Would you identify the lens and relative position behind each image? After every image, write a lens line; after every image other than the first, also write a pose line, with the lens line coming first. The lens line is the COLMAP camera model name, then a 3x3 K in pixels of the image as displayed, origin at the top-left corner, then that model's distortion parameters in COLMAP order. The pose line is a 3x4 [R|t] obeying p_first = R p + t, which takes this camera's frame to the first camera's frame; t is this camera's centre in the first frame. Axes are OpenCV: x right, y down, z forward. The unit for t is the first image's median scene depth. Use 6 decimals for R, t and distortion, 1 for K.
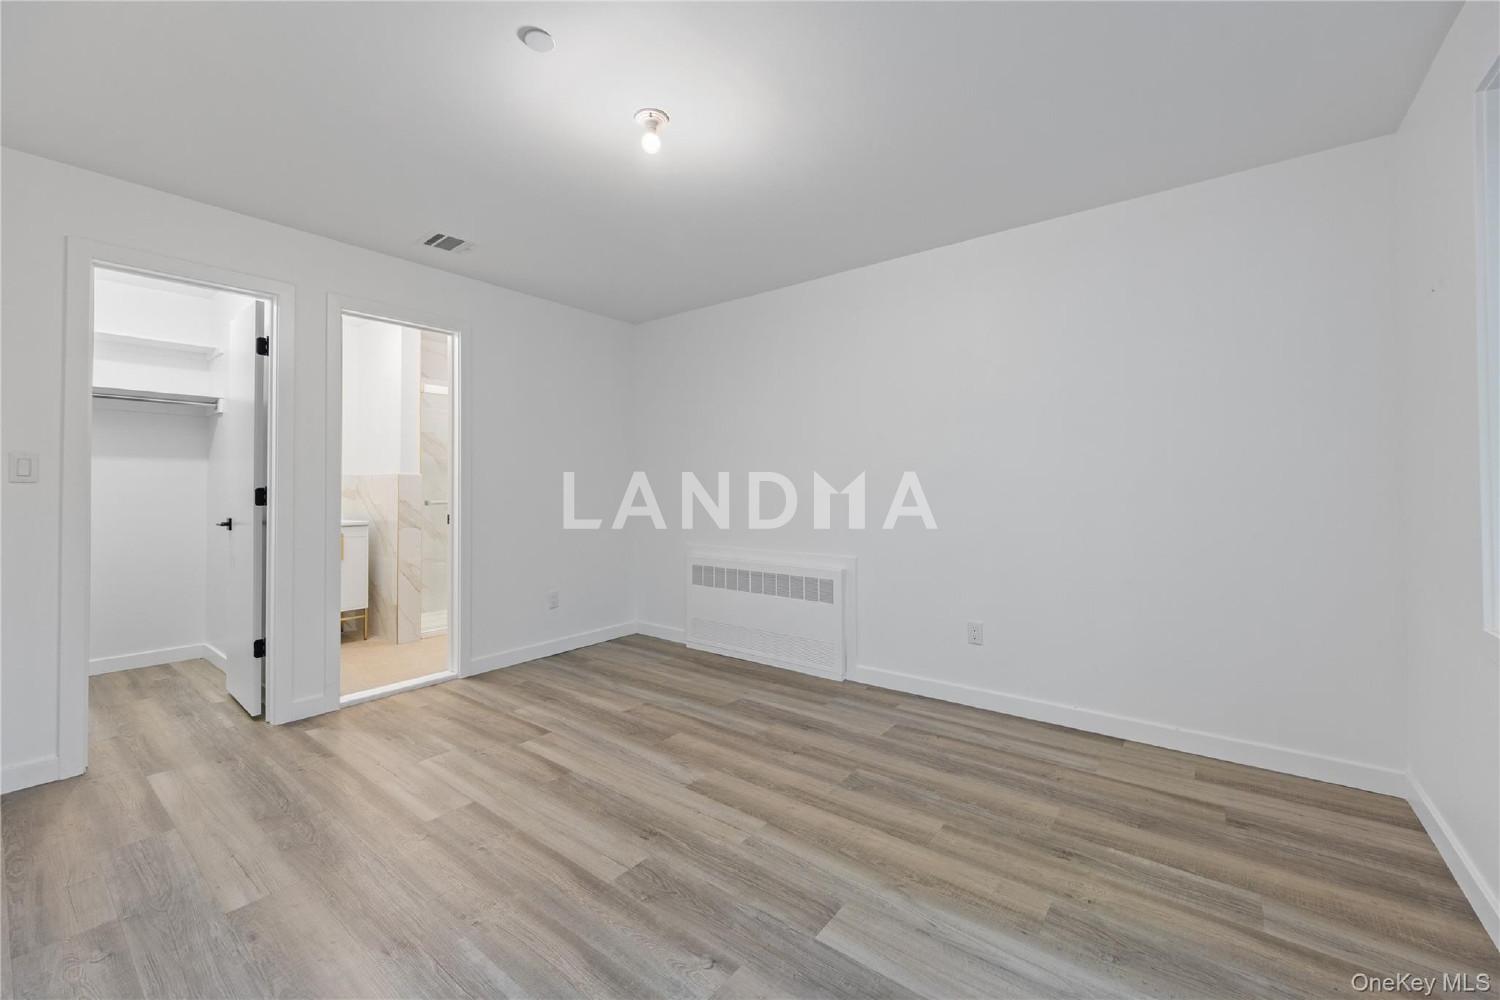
lens RADIAL K [[593.5, 0, 758.2], [0, 593.5, 493.1], [0, 0, 1]] dist [-0.000648, -0.000067]
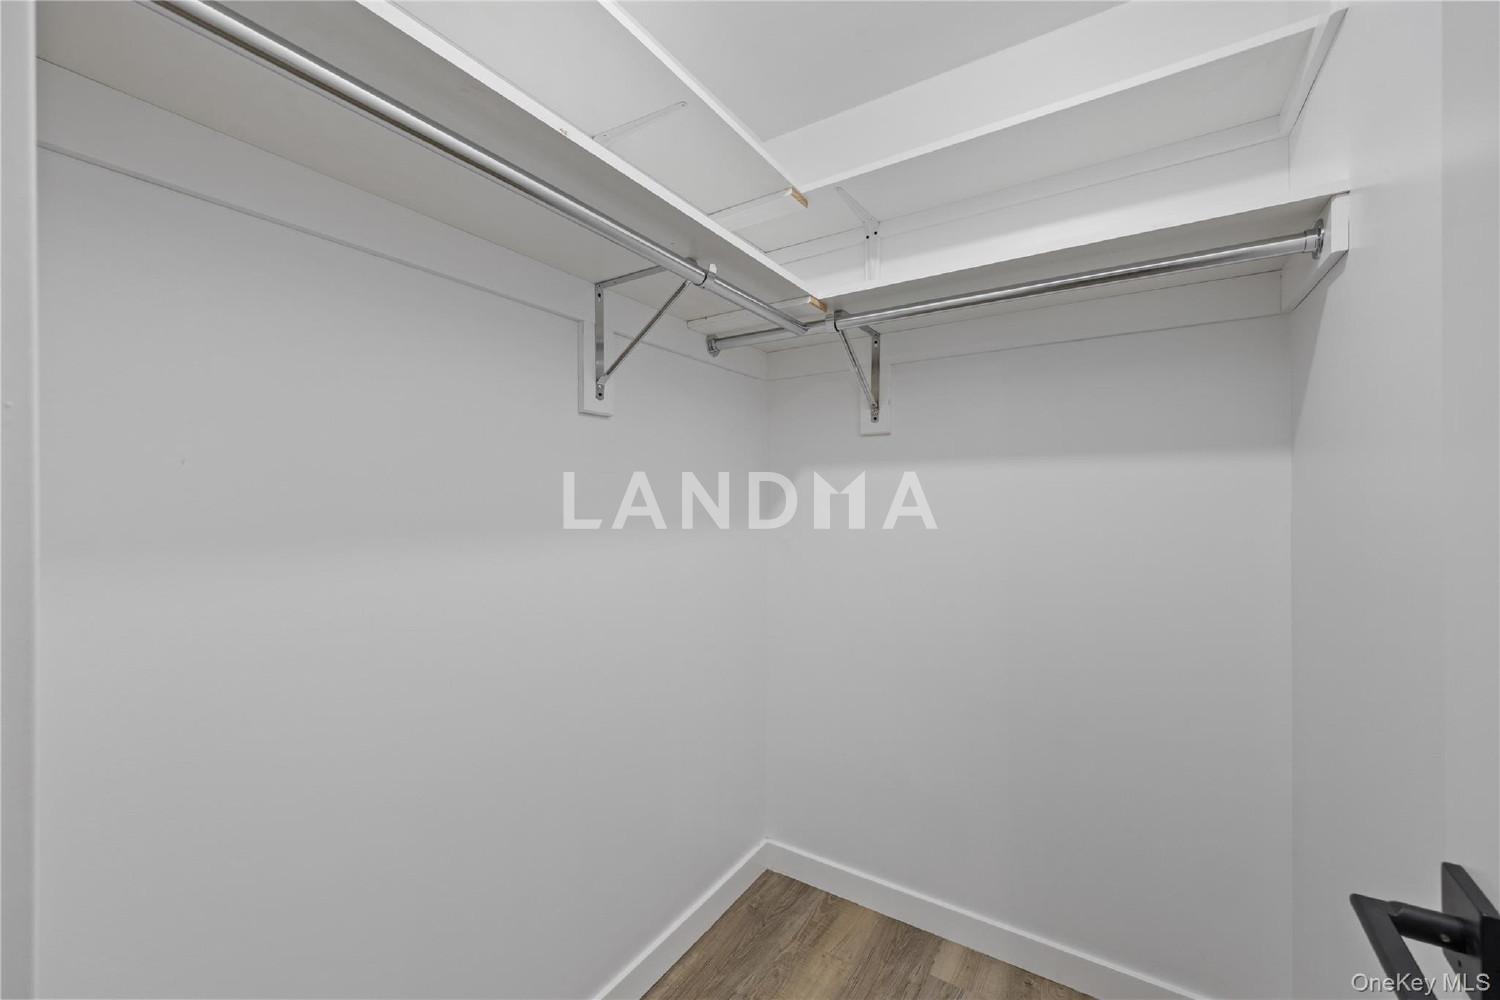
lens RADIAL K [[593.5, 0, 758.2], [0, 593.5, 493.1], [0, 0, 1]] dist [-0.000648, -0.000067]
pose [[0.090342, -0.003388, -0.995905, -1.145324], [0.001450, 0.999994, -0.003271, -0.058658], [0.995910, -0.001149, 0.090347, 1.235806]]
